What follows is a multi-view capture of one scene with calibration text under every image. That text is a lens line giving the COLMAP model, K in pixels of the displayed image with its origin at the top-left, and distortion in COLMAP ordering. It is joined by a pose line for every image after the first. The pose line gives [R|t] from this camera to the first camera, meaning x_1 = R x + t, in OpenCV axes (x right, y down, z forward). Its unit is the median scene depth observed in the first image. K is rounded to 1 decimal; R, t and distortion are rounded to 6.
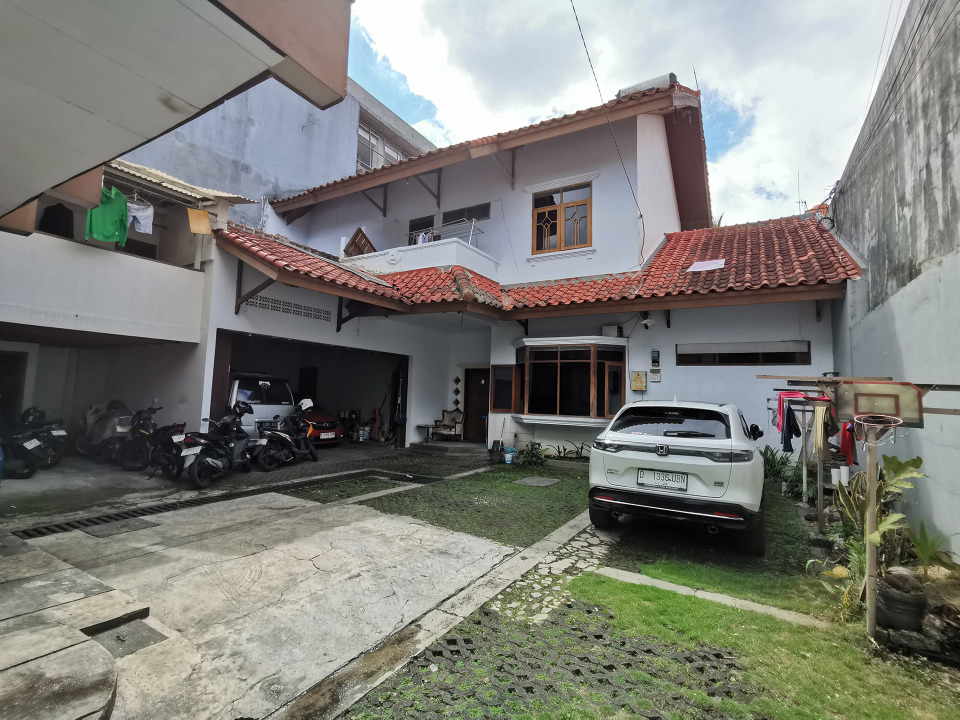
lens RADIAL K [[461.1, 0, 475.2], [0, 461.1, 361.4], [0, 0, 1]] dist [-0.014096, 0.015465]
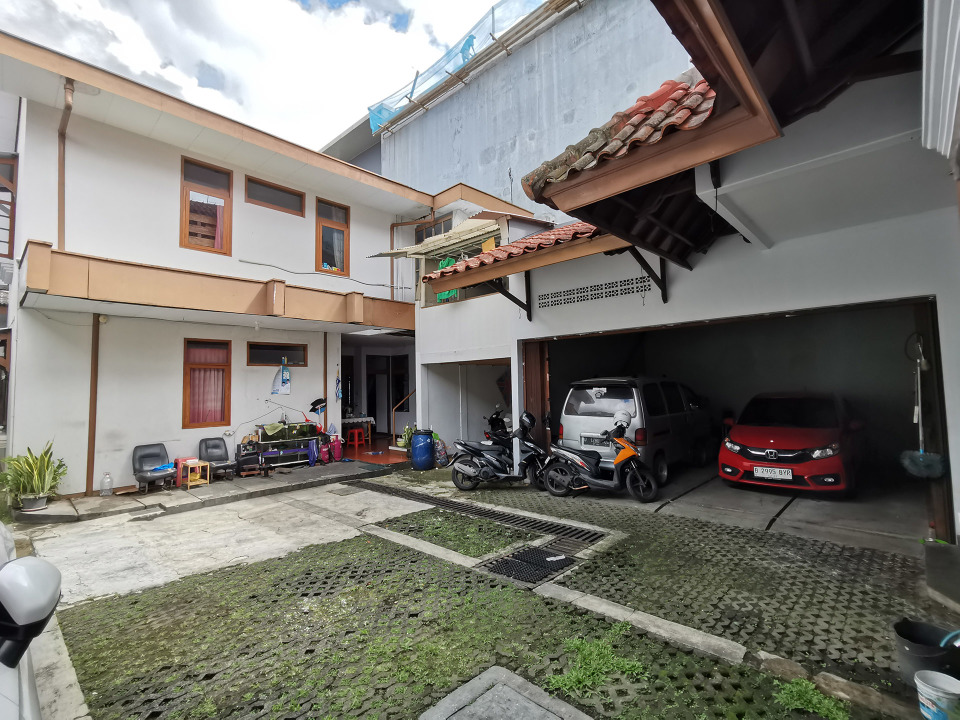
lens RADIAL K [[461.1, 0, 480.9], [0, 461.1, 358.8], [0, 0, 1]] dist [-0.014096, 0.015465]
pose [[-0.203688, -0.086751, -0.975185, 0.448425], [0.090192, 0.990168, -0.106923, 0.071258], [0.974873, -0.109732, -0.193861, 1.102814]]
